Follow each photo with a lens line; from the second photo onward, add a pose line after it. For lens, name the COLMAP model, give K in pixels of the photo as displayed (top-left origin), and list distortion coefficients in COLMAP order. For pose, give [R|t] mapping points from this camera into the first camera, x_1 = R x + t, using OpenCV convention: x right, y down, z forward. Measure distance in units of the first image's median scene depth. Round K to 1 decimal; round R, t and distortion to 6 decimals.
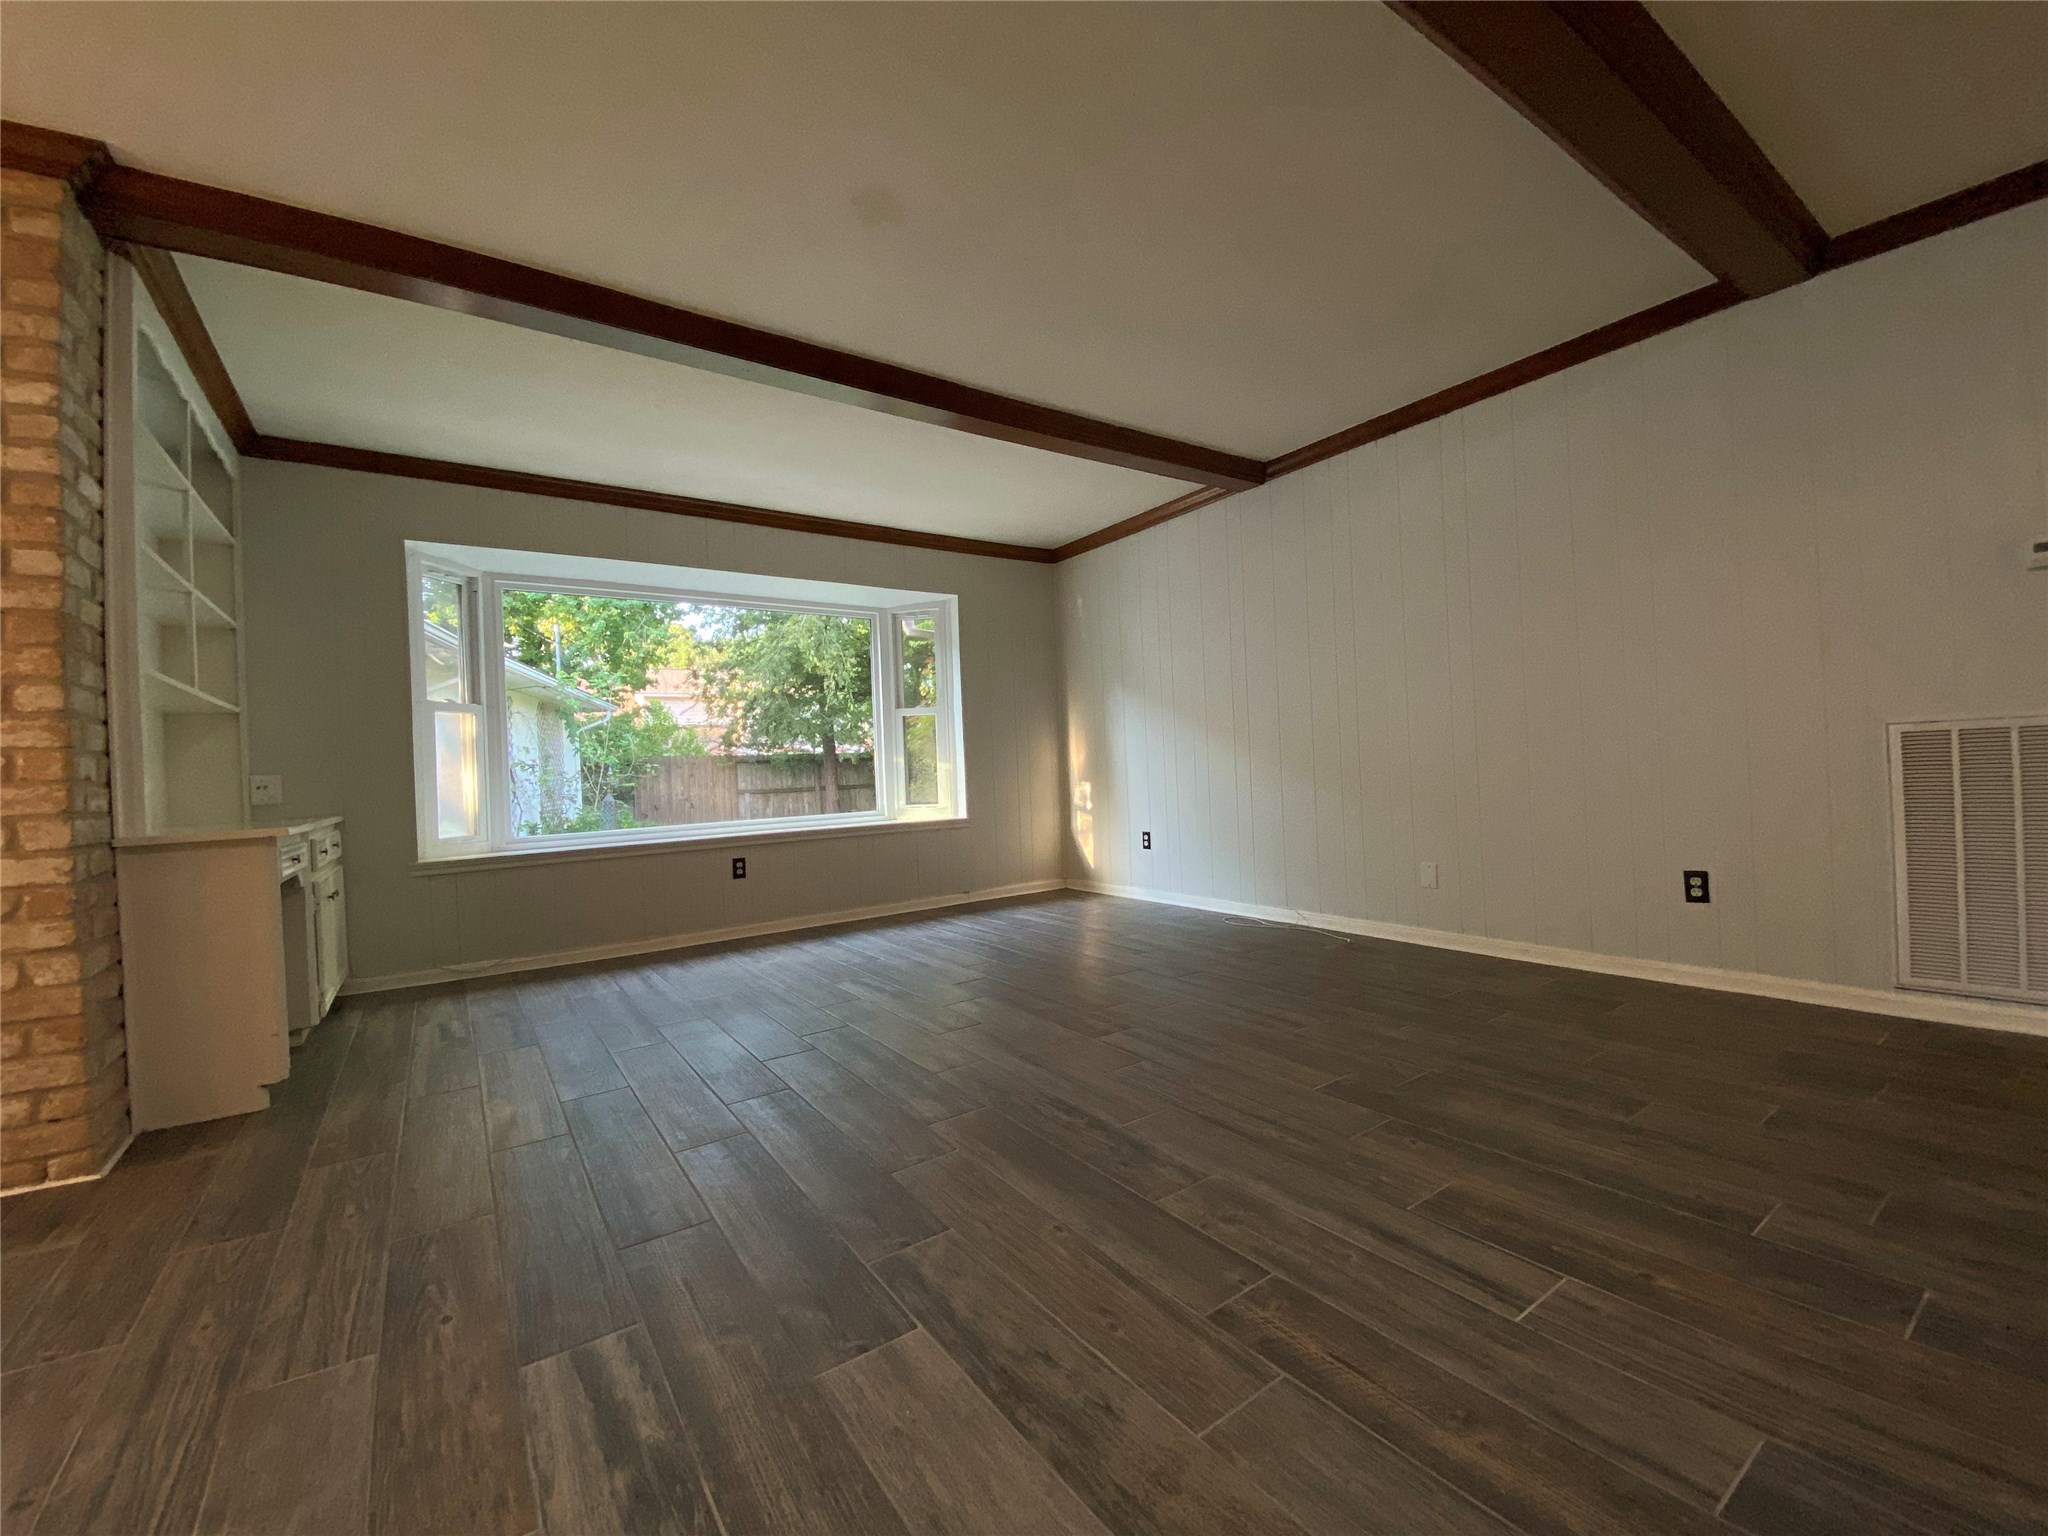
lens RADIAL K [[839.8, 0, 1014.8], [0, 839.8, 766.9], [0, 0, 1]] dist [0.002635, -0.000004]
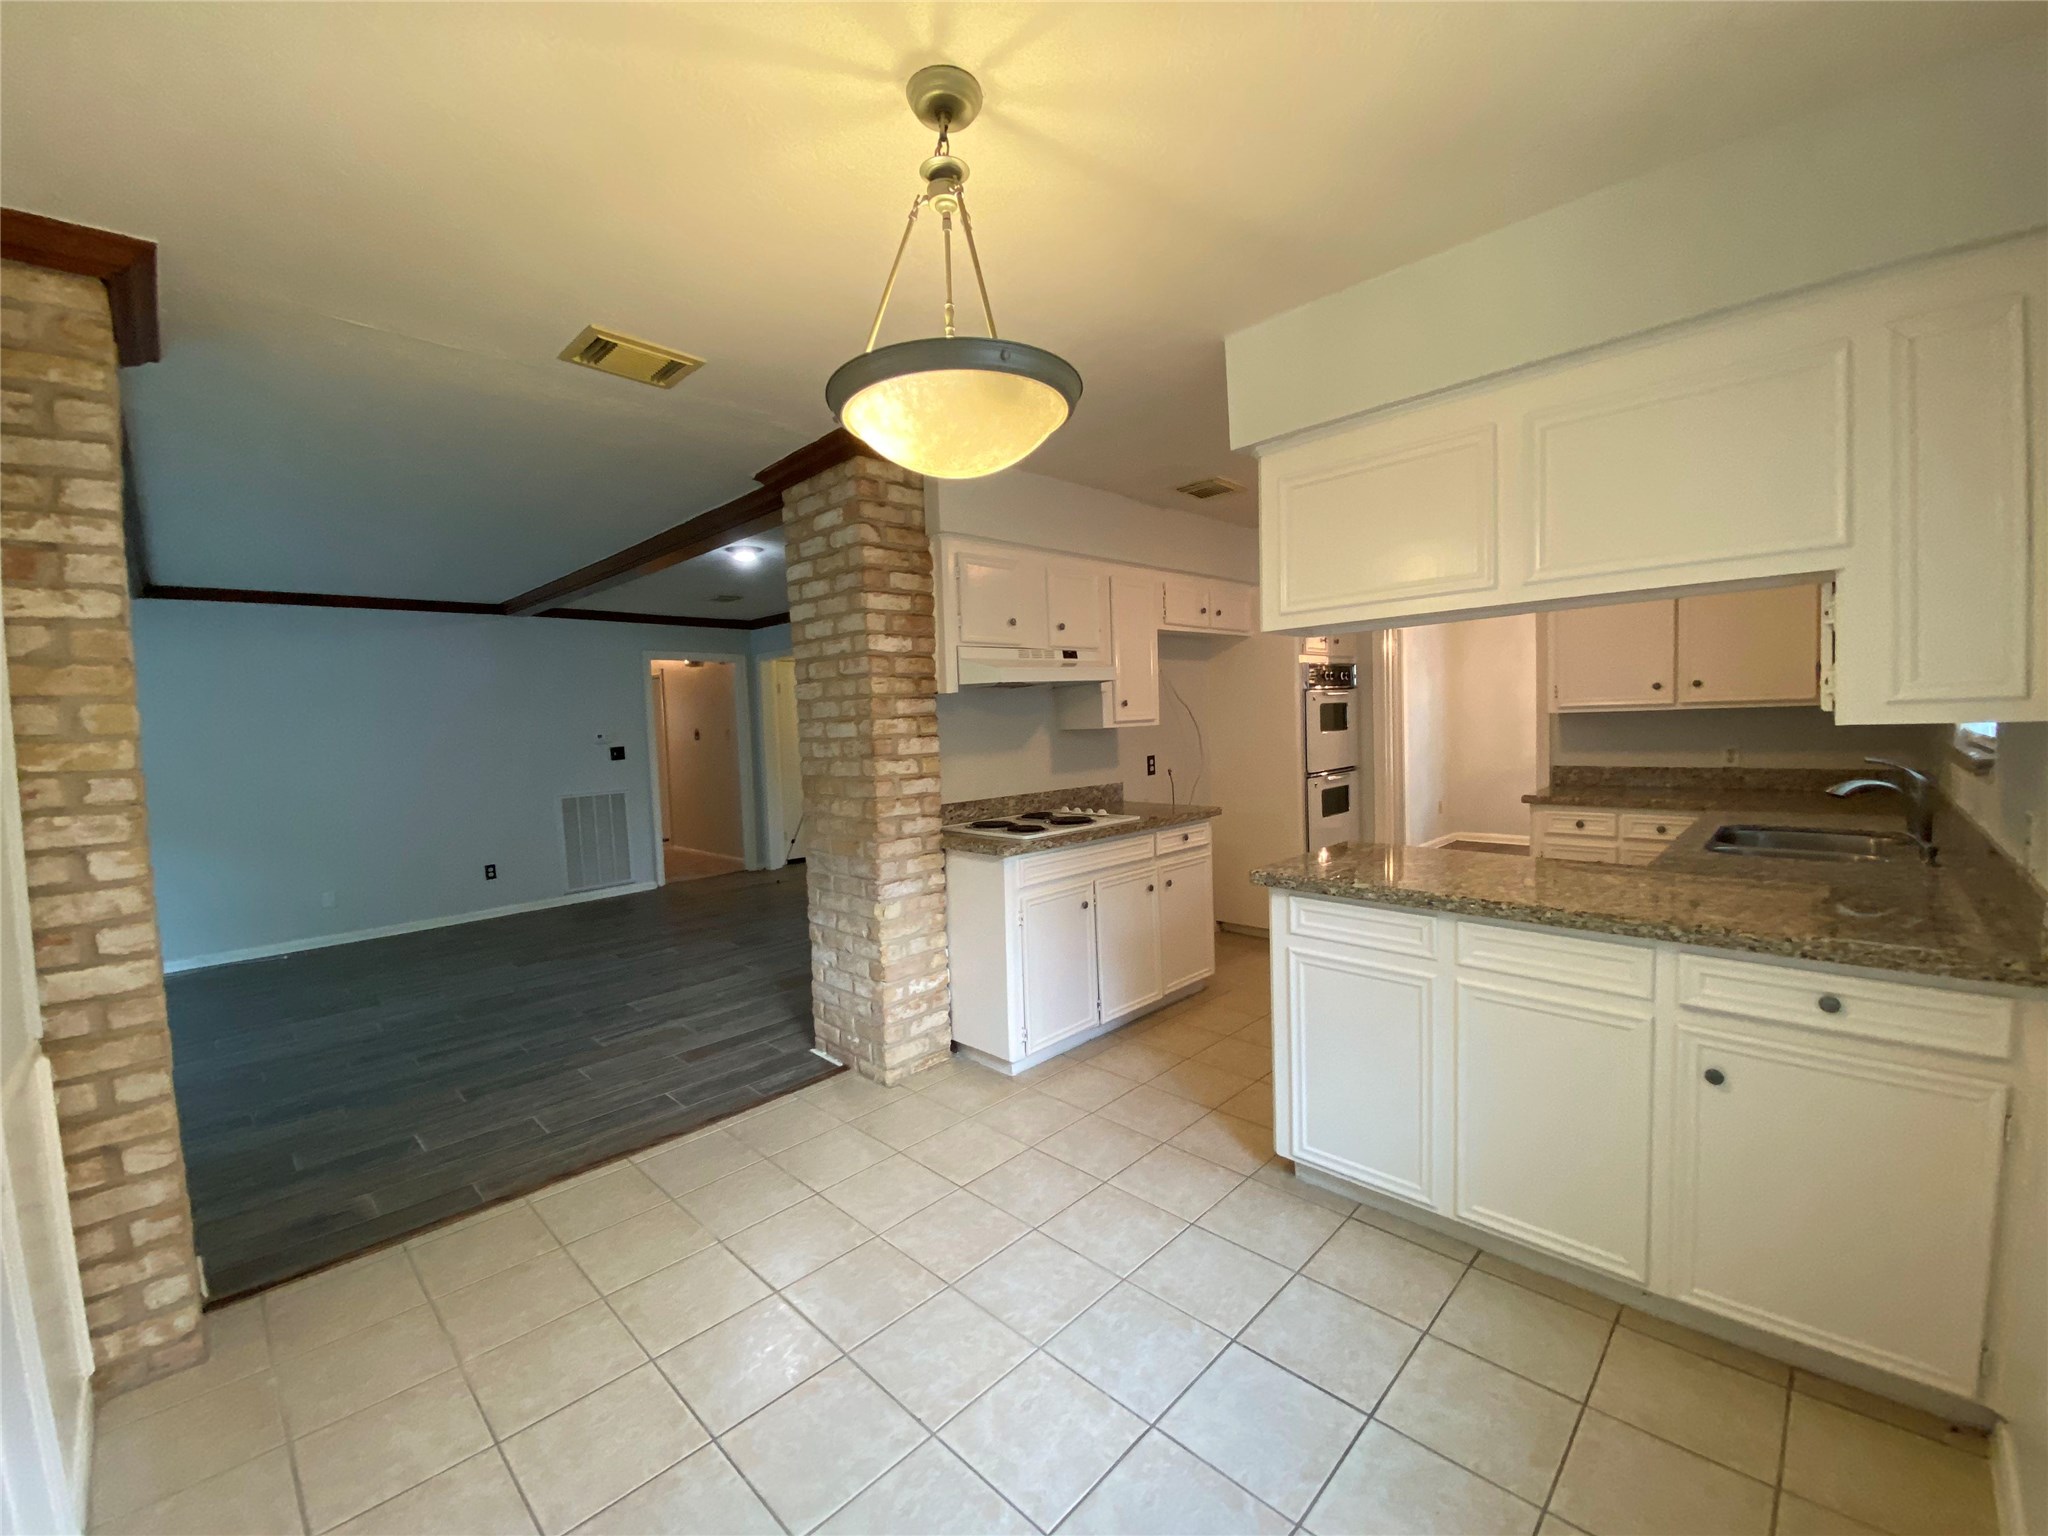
lens RADIAL K [[839.8, 0, 1022.2], [0, 839.8, 768.6], [0, 0, 1]] dist [0.002635, -0.000004]
pose [[-0.176056, -0.005005, 0.984368, -2.424140], [0.045790, 0.998863, 0.013268, -0.138987], [-0.983315, 0.047410, -0.175626, 0.030059]]
